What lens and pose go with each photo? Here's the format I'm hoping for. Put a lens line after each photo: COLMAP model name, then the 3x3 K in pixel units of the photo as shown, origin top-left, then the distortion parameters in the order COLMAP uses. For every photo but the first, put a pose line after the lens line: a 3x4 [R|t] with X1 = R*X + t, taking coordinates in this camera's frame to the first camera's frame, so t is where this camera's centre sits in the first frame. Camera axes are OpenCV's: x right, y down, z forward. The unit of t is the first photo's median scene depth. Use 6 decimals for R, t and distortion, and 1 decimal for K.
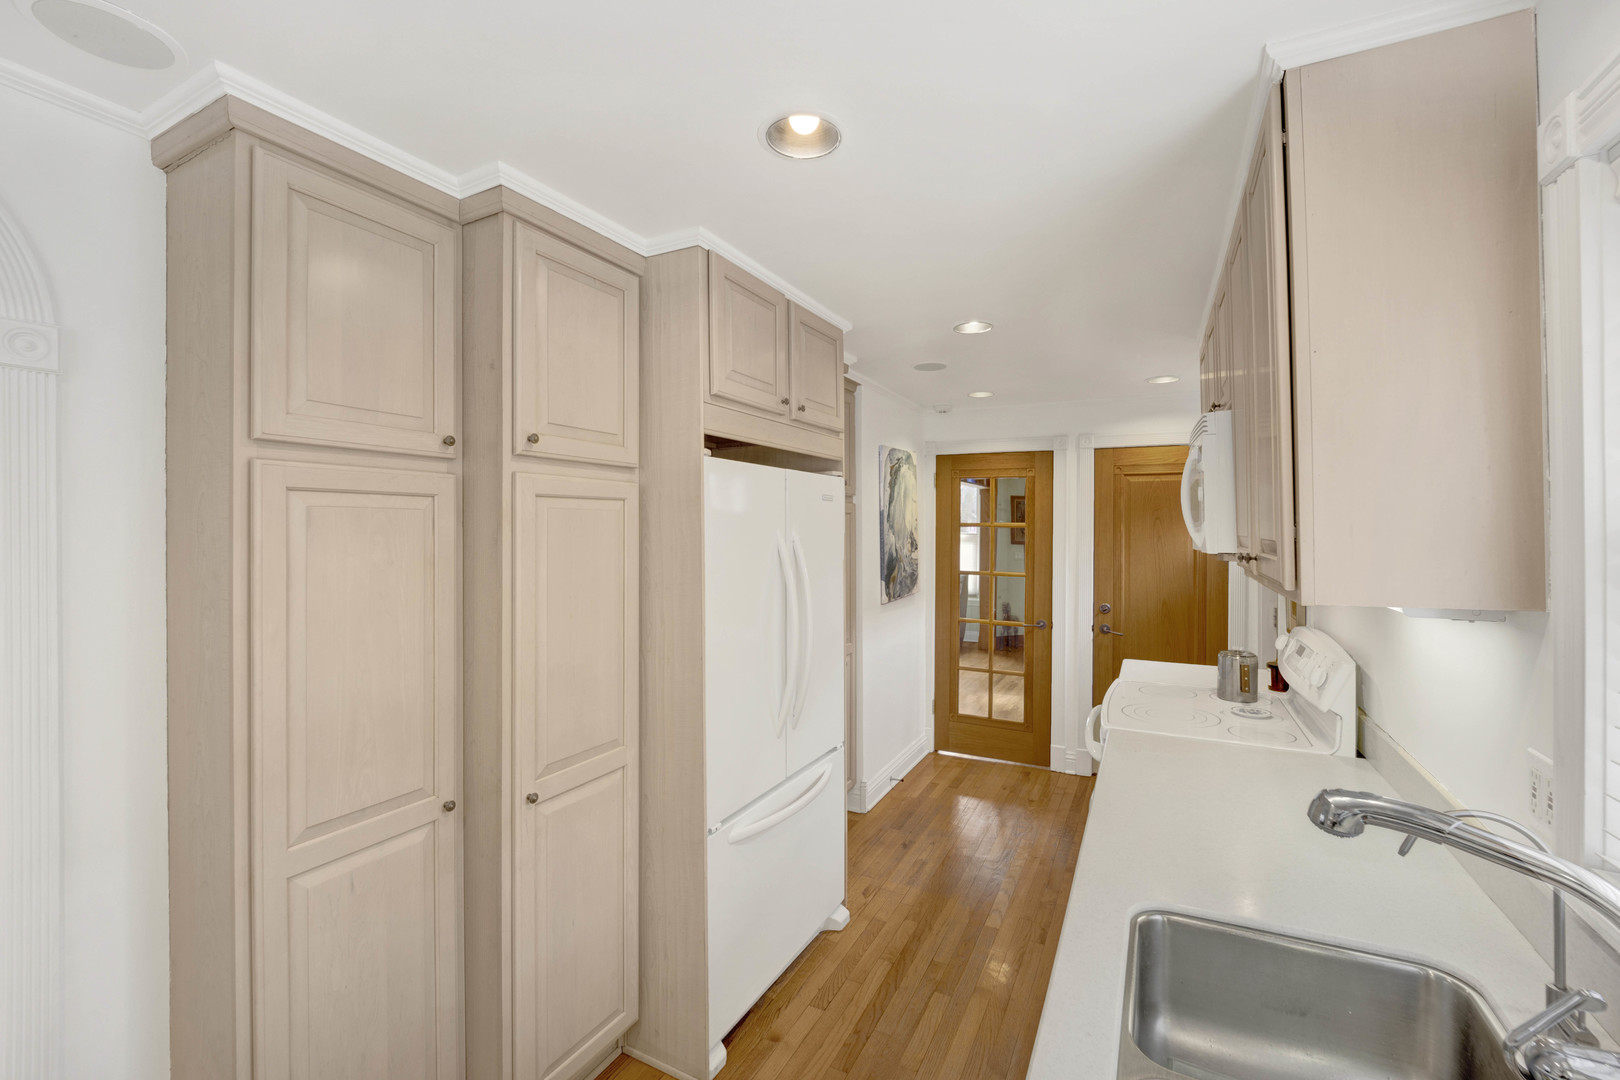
lens RADIAL K [[679.8, 0, 811.6], [0, 679.8, 528.6], [0, 0, 1]] dist [-0.002714, -0.000230]
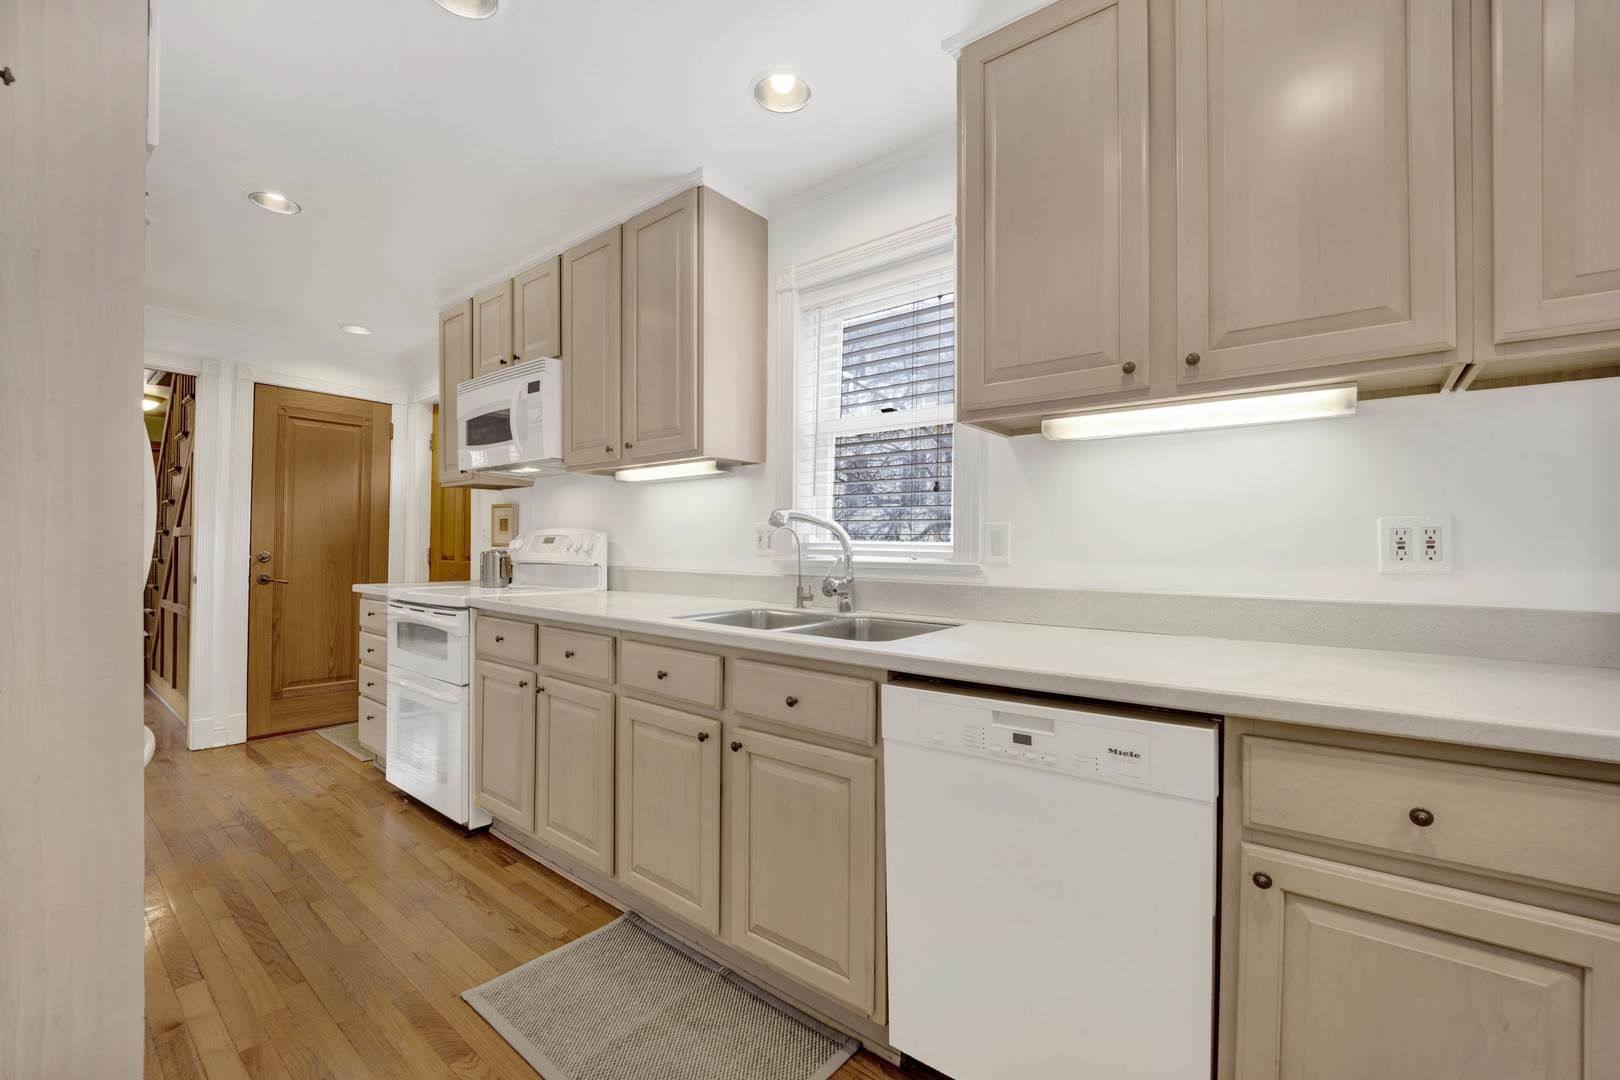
lens RADIAL K [[679.8, 0, 810.6], [0, 679.8, 542.2], [0, 0, 1]] dist [-0.002714, -0.000230]
pose [[0.221260, 0.005574, 0.975199, -0.317907], [-0.006810, 0.999968, -0.004170, 0.098544], [-0.975191, -0.005719, 0.221290, 0.063443]]
